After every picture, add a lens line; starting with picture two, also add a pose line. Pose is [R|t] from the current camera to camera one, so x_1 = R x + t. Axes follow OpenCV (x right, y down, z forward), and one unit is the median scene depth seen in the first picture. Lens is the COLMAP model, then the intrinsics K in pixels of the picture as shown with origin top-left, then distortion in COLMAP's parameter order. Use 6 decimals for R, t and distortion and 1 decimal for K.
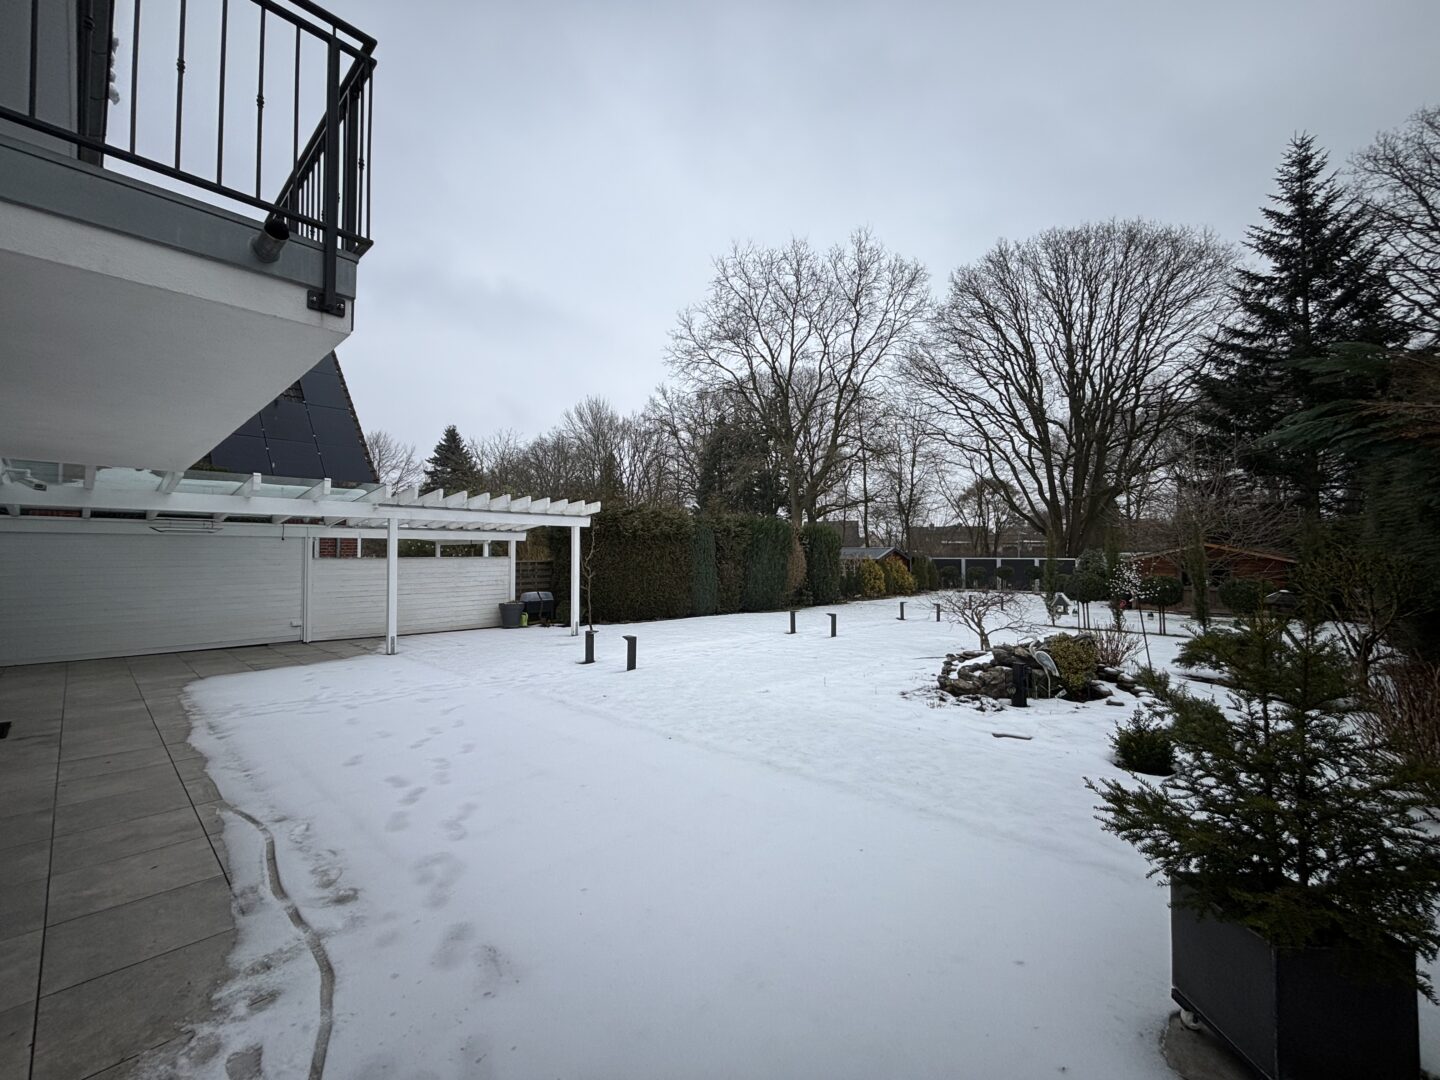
lens RADIAL K [[578.3, 0, 717.7], [0, 578.3, 537.7], [0, 0, 1]] dist [-0.000924, -0.000862]
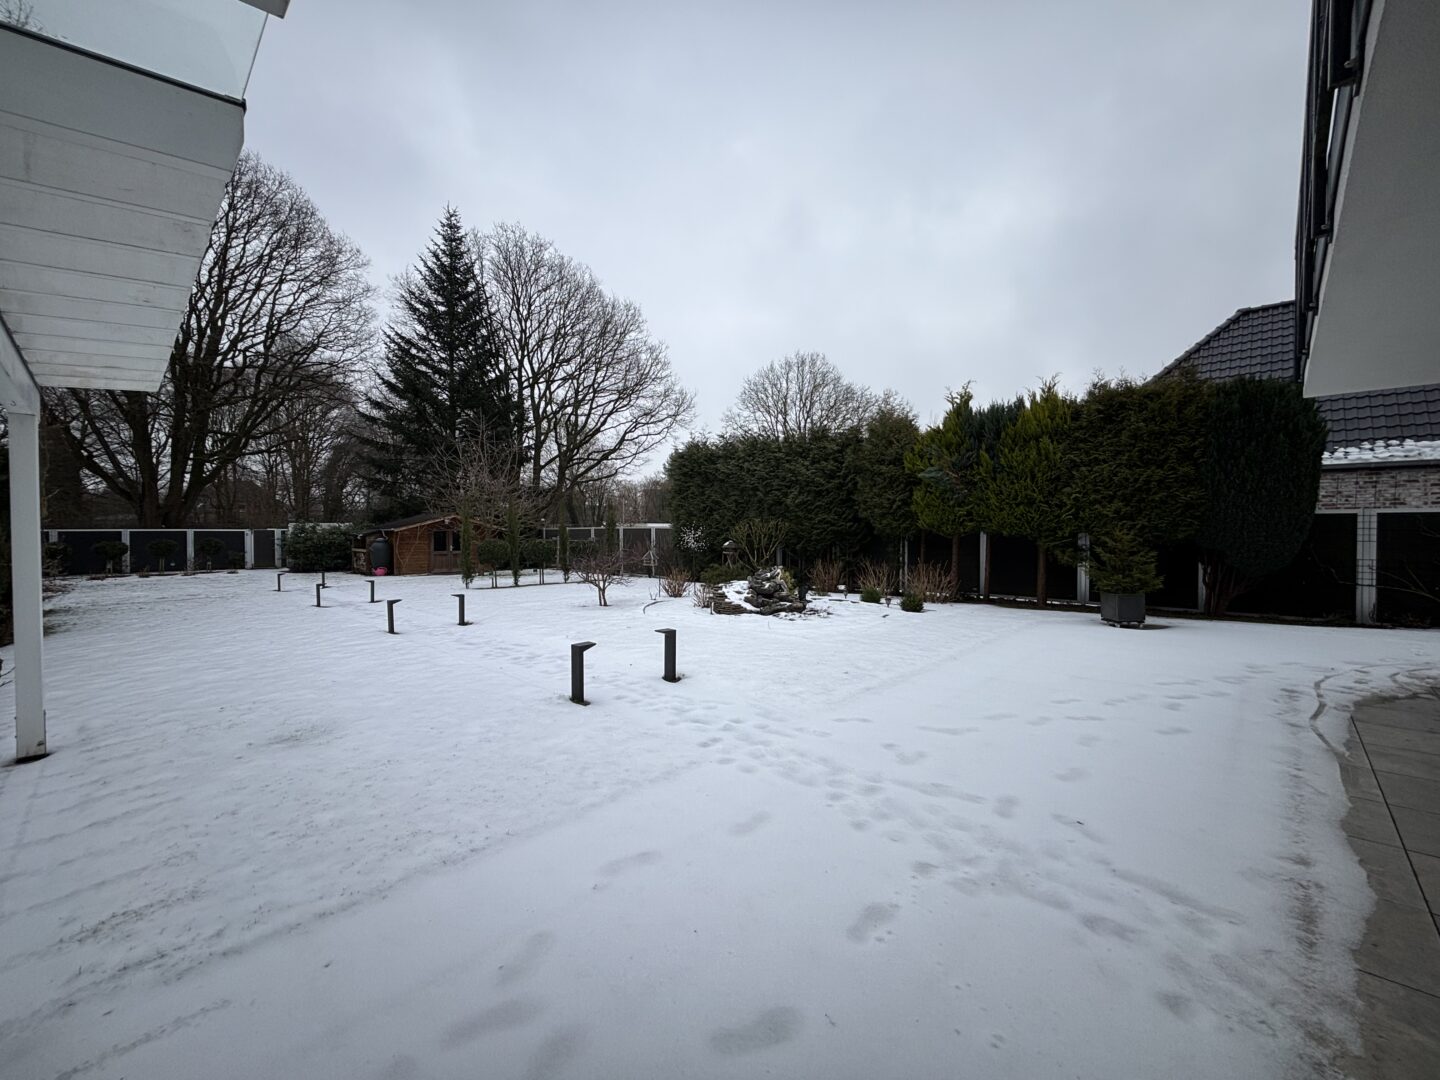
lens RADIAL K [[578.3, 0, 718.1], [0, 578.3, 535.9], [0, 0, 1]] dist [-0.000924, -0.000862]
pose [[0.029773, -0.012973, 0.999472, -0.511633], [-0.029550, 0.999467, 0.013853, 0.029086], [-0.999120, -0.029947, 0.029374, 0.559620]]
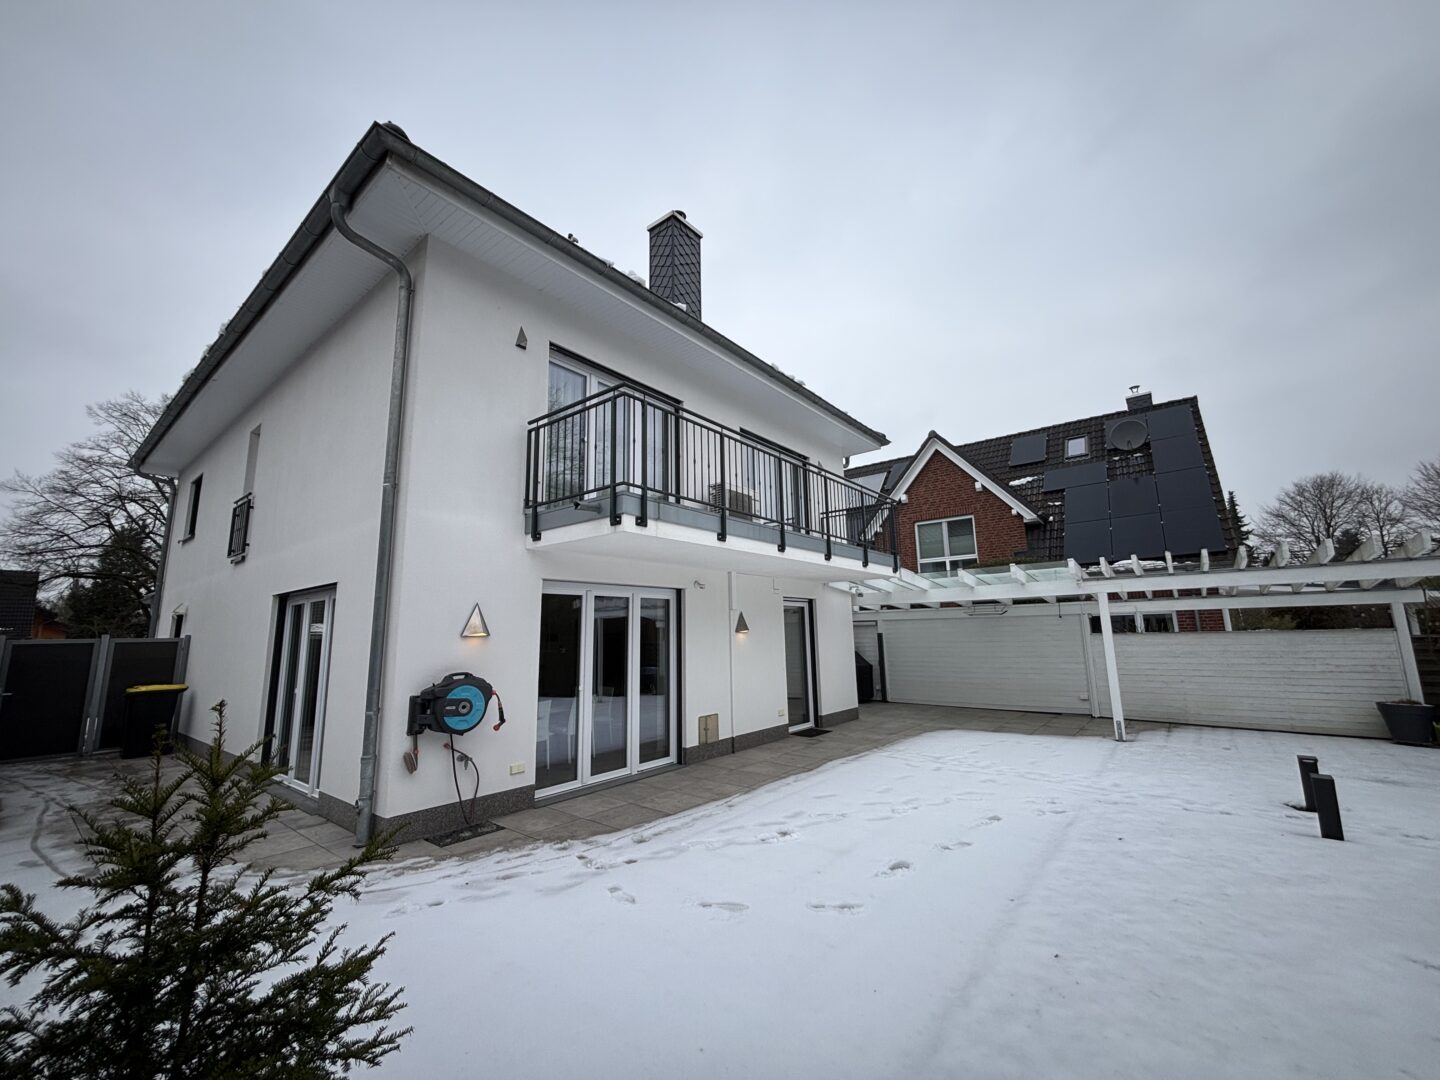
lens RADIAL K [[578.3, 0, 720.0], [0, 578.3, 536.2], [0, 0, 1]] dist [-0.000924, -0.000862]
pose [[0.060688, -0.168825, -0.983776, 0.250320], [0.048129, 0.984941, -0.166056, 0.002400], [0.996996, -0.037271, 0.067900, 0.228643]]
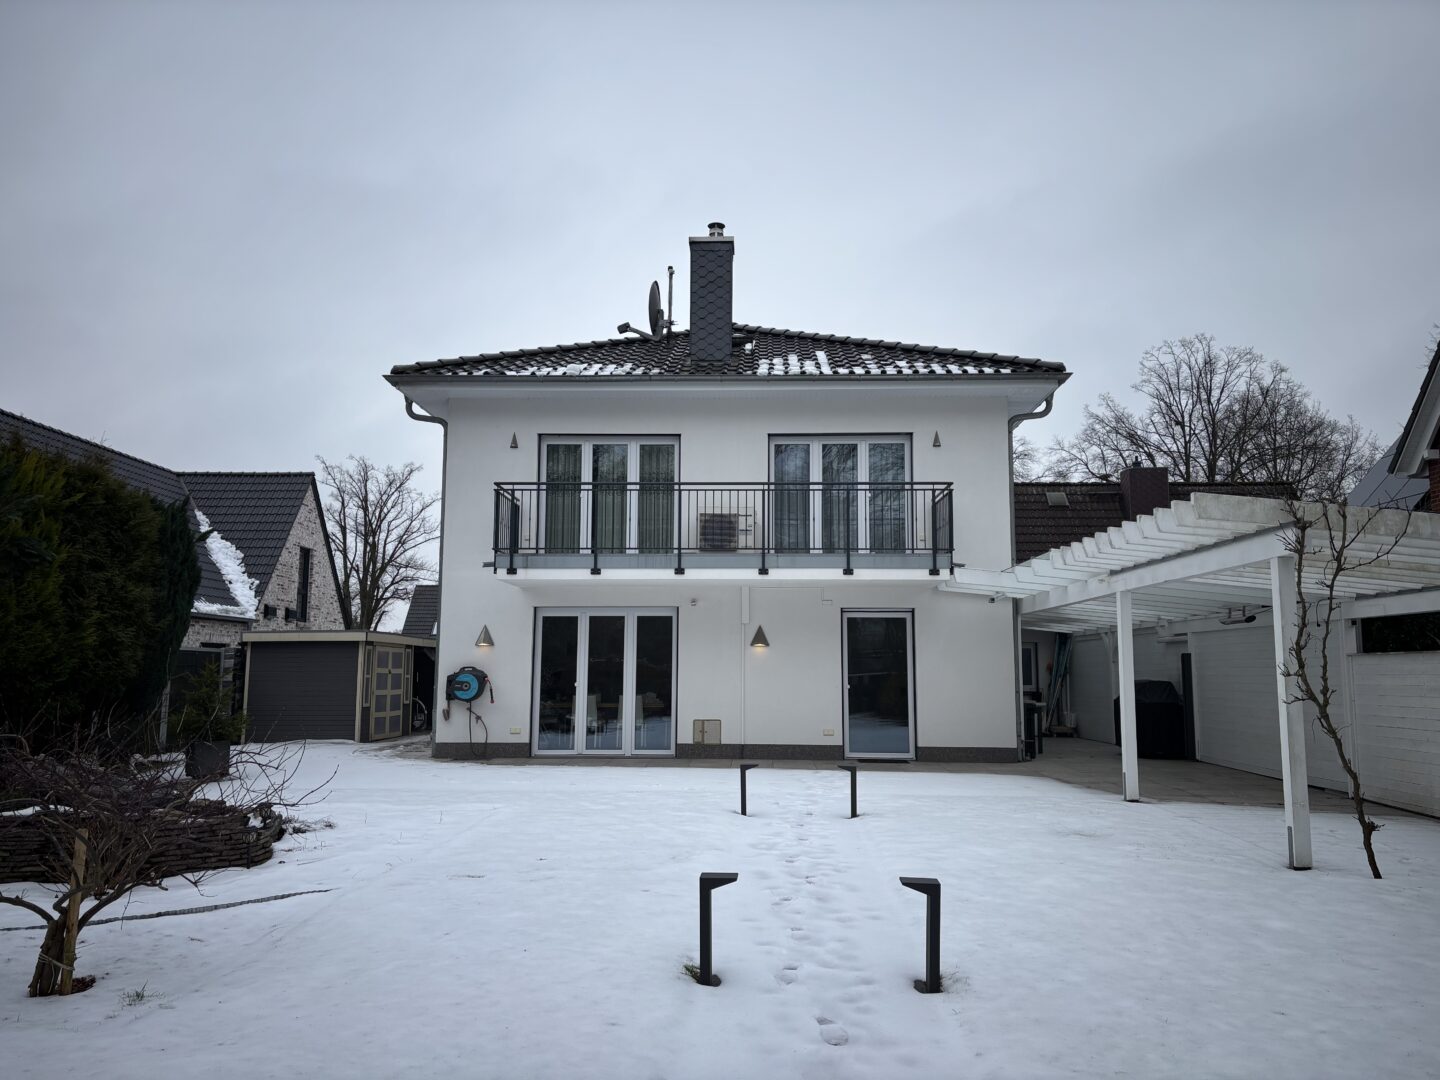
lens RADIAL K [[1079.4, 0, 724.6], [0, 1079.4, 547.0], [0, 0, 1]] dist [0.036838, -0.028460]
pose [[-0.753396, -0.078898, -0.652817, 0.432269], [0.016072, 0.990270, -0.138230, 0.058715], [0.657371, -0.114634, -0.744797, 1.180803]]
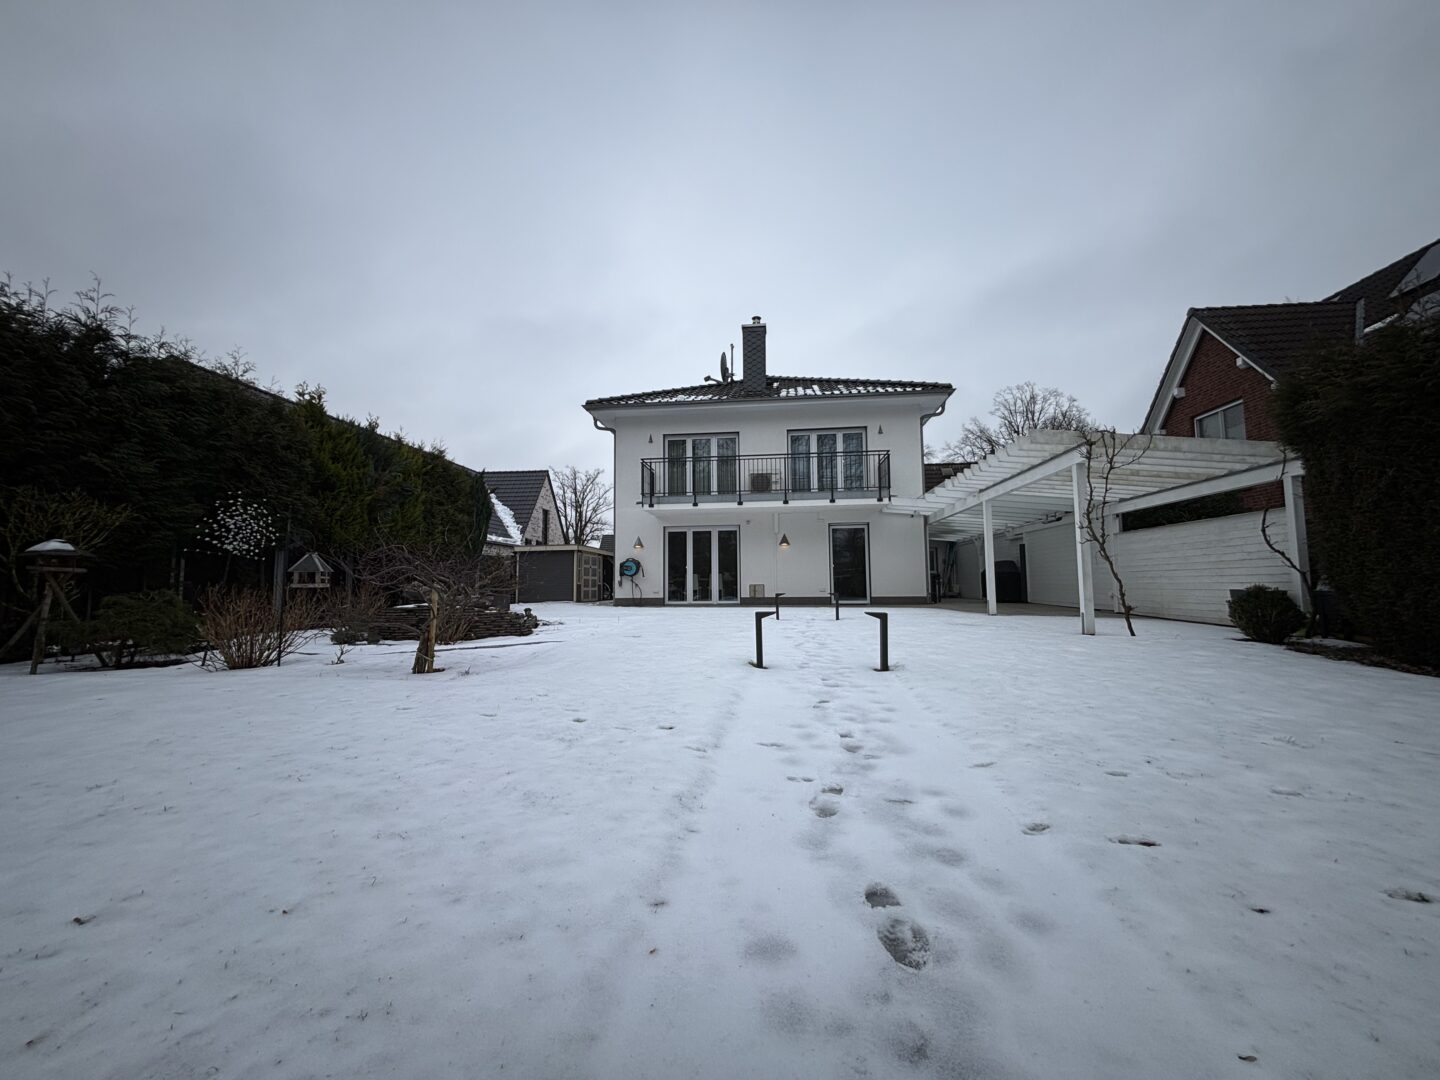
lens RADIAL K [[578.3, 0, 724.7], [0, 578.3, 540.0], [0, 0, 1]] dist [-0.000924, -0.000862]
pose [[-0.798526, -0.034066, -0.600996, 0.424680], [0.031218, 0.994710, -0.097862, 0.106176], [0.601151, -0.096907, -0.793238, 1.169521]]
